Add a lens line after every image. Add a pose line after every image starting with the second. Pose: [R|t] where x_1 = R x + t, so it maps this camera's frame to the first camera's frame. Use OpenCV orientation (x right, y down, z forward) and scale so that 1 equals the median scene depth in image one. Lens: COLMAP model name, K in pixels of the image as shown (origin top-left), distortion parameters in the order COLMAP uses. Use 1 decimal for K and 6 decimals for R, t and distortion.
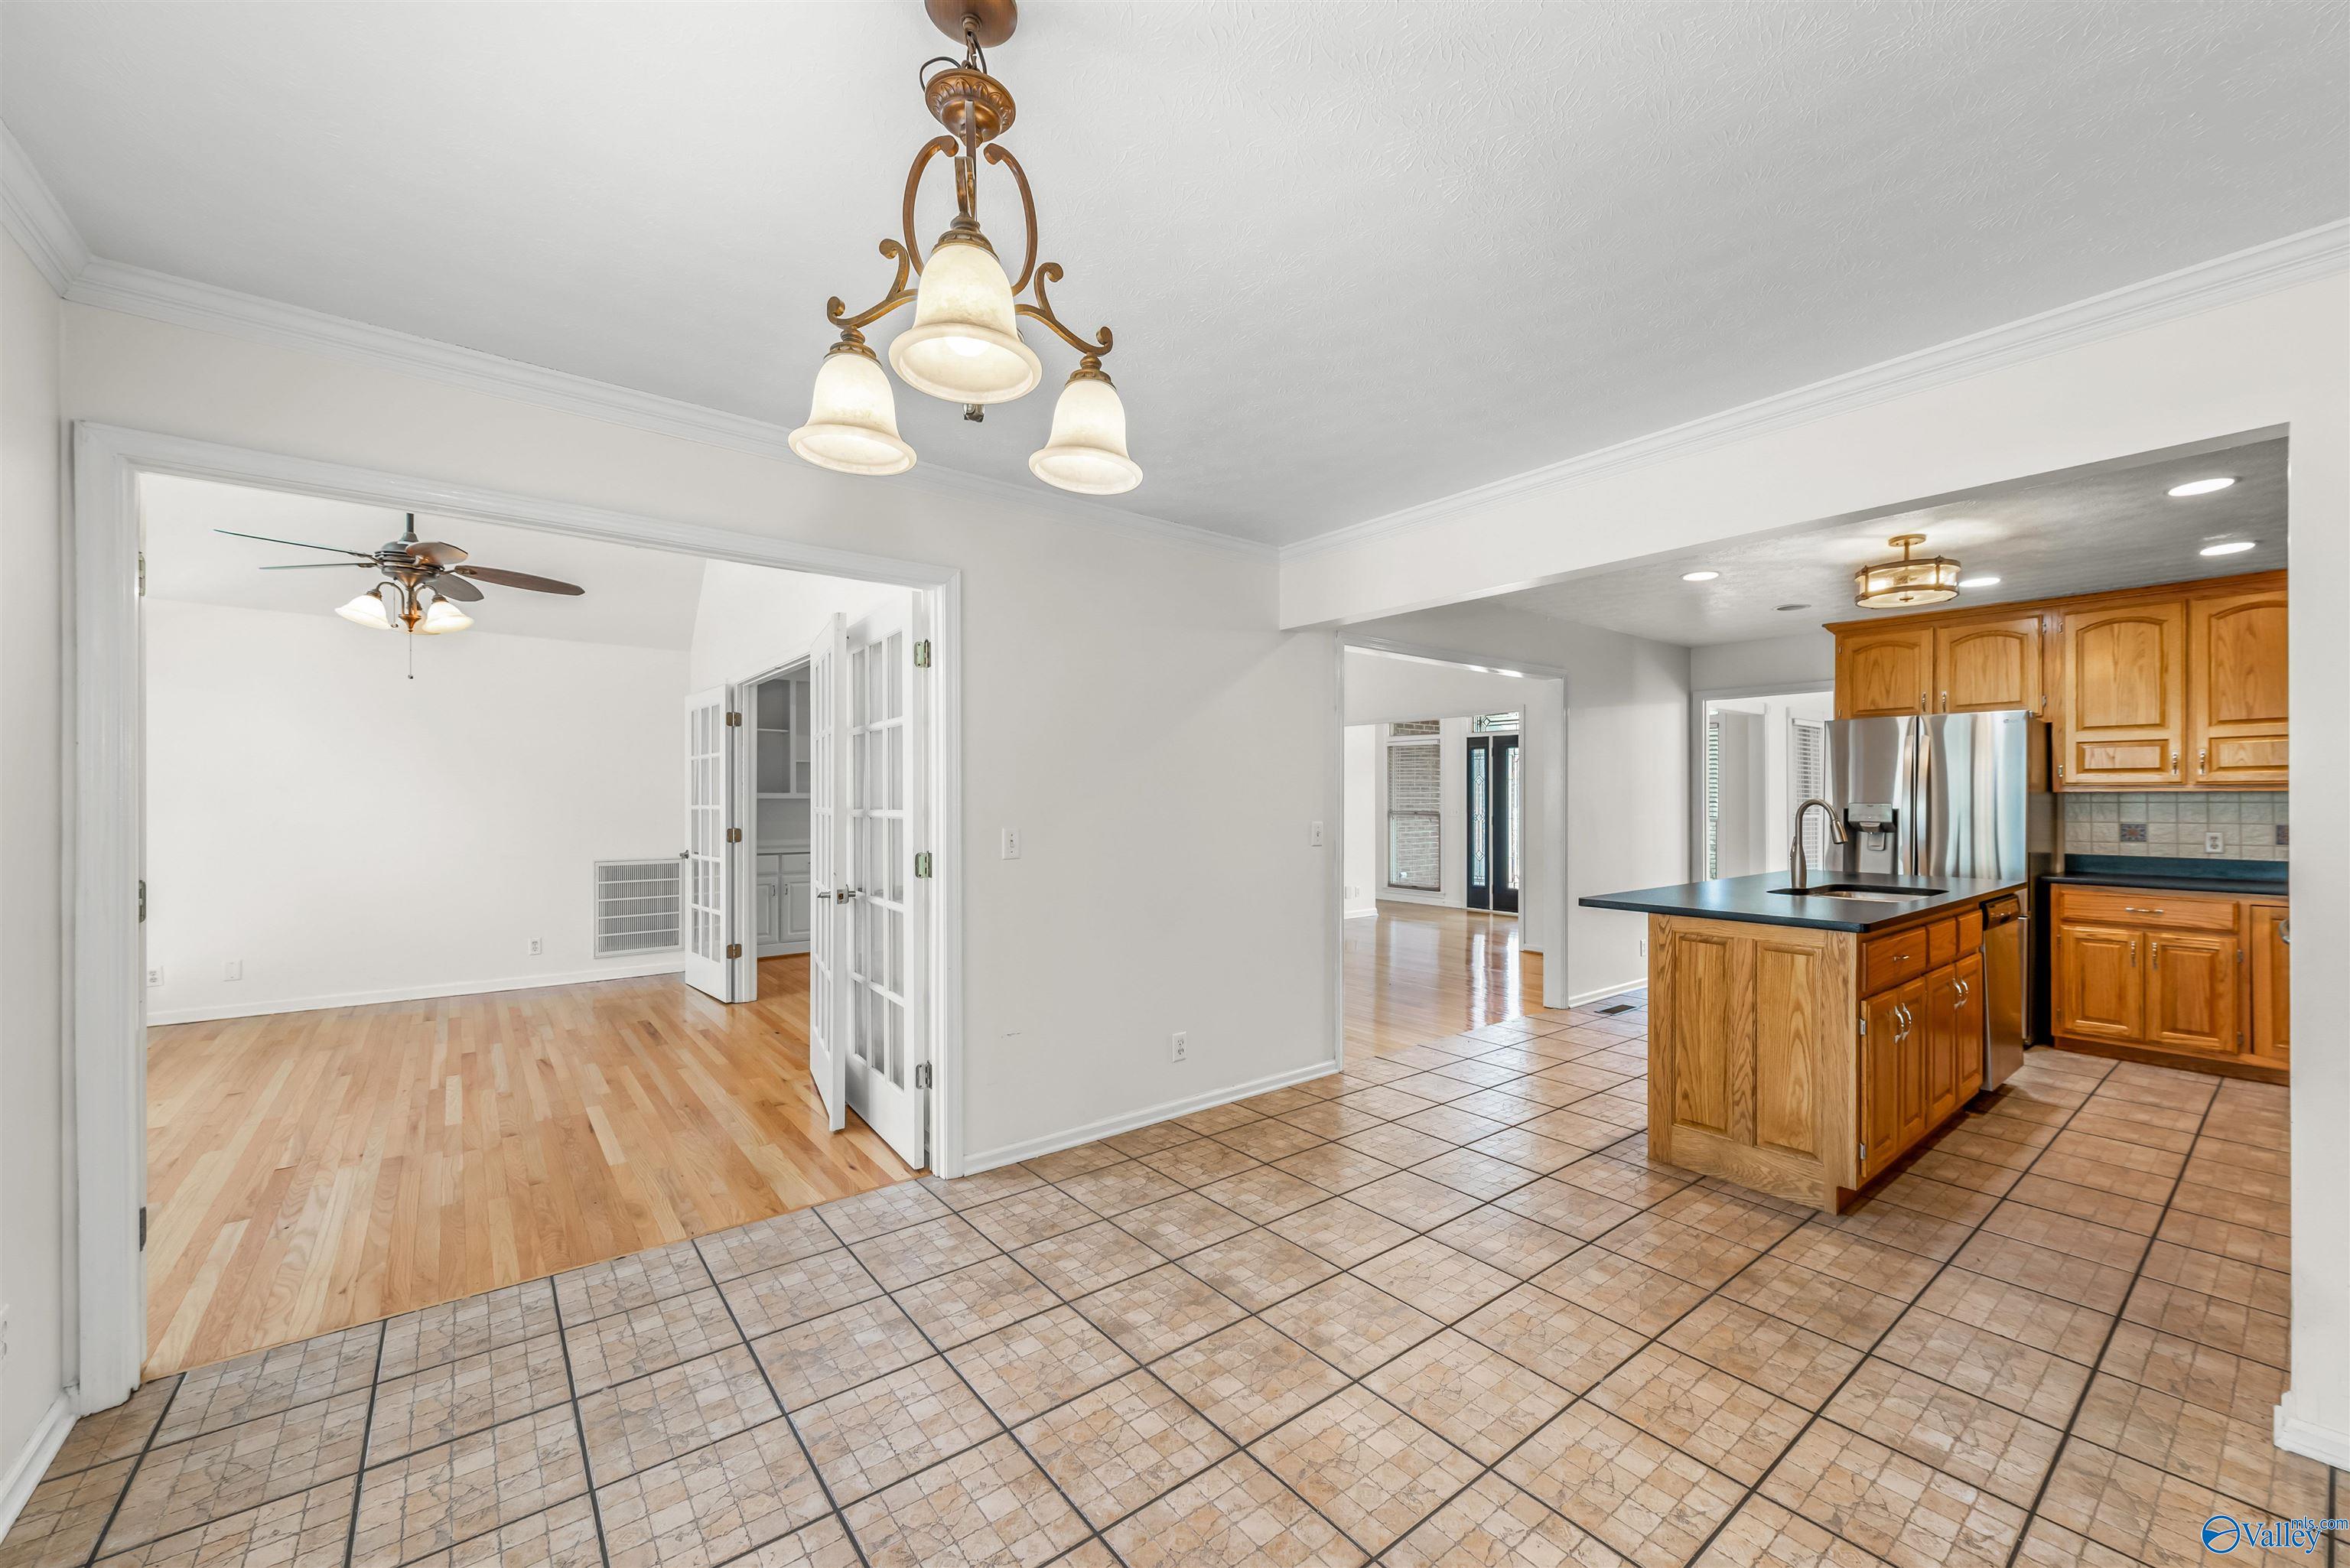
lens RADIAL K [[911.6, 0, 1200.1], [0, 911.6, 791.9], [0, 0, 1]] dist [0.006280, -0.000285]
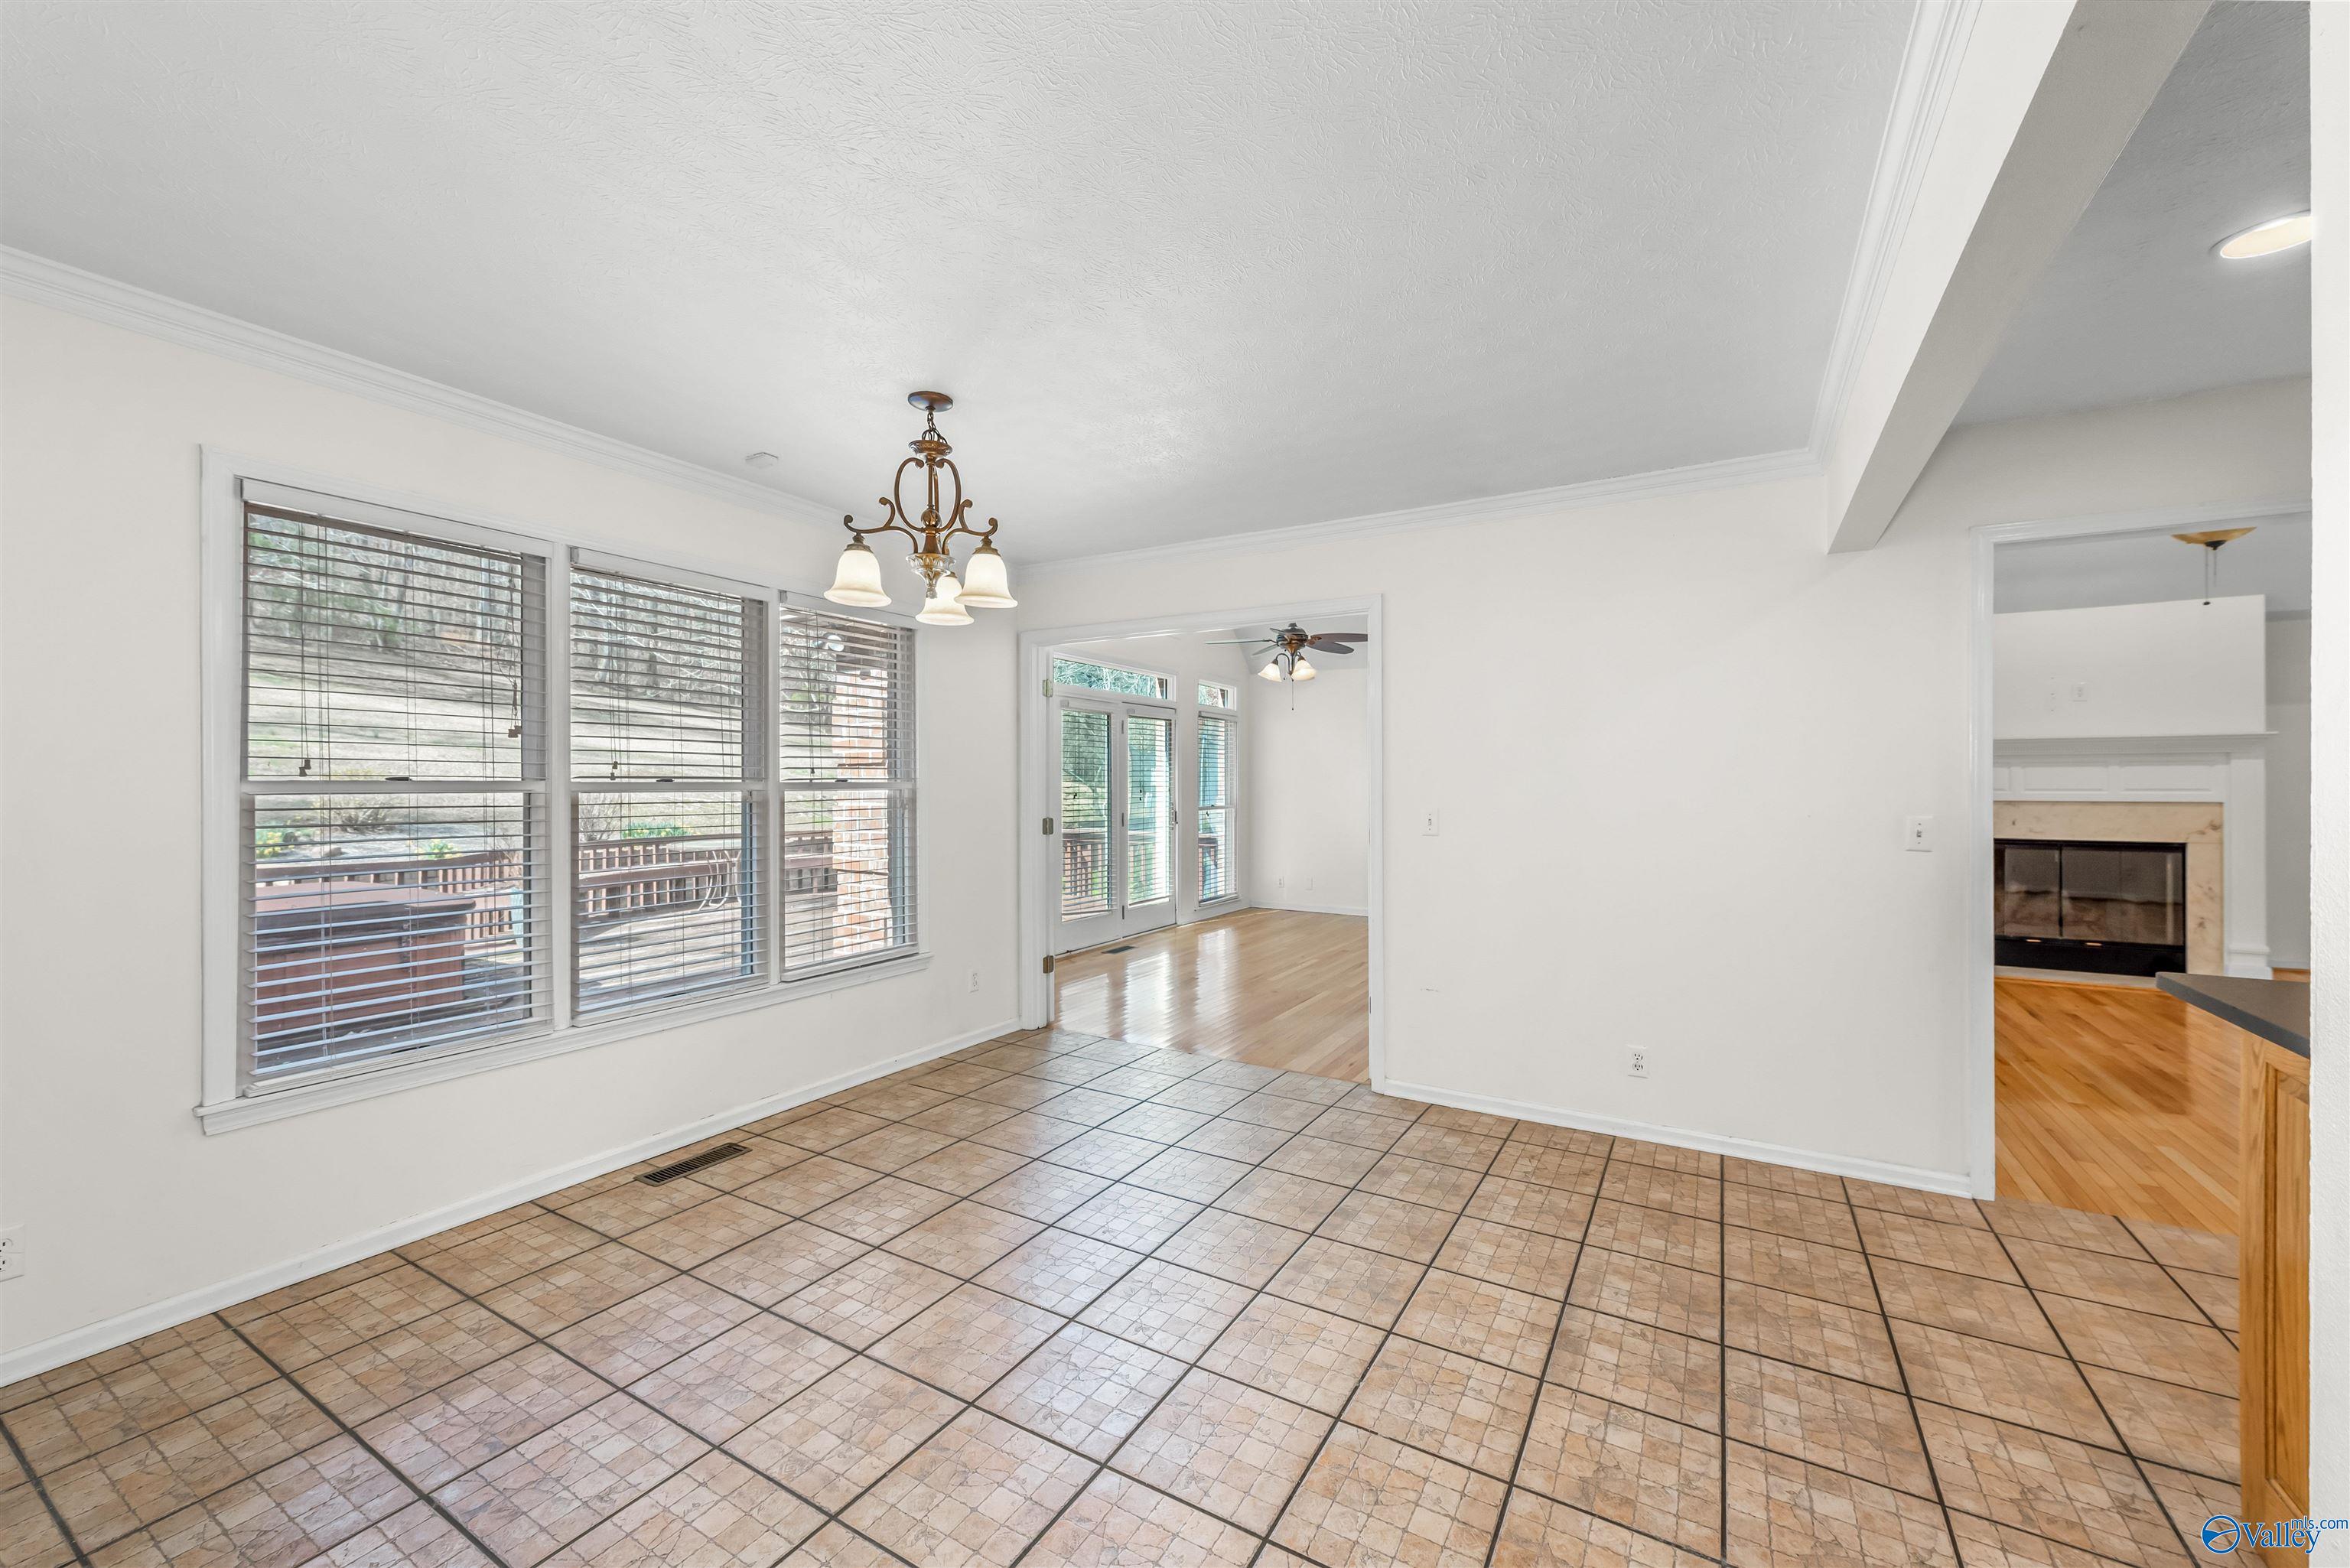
lens RADIAL K [[911.6, 0, 1200.1], [0, 911.6, 791.9], [0, 0, 1]] dist [0.006280, -0.000285]
pose [[0.358760, 0.007398, -0.933400, 0.812100], [0.008526, 0.999901, 0.011202, 0.002701], [0.933391, -0.011977, 0.358662, 0.352484]]
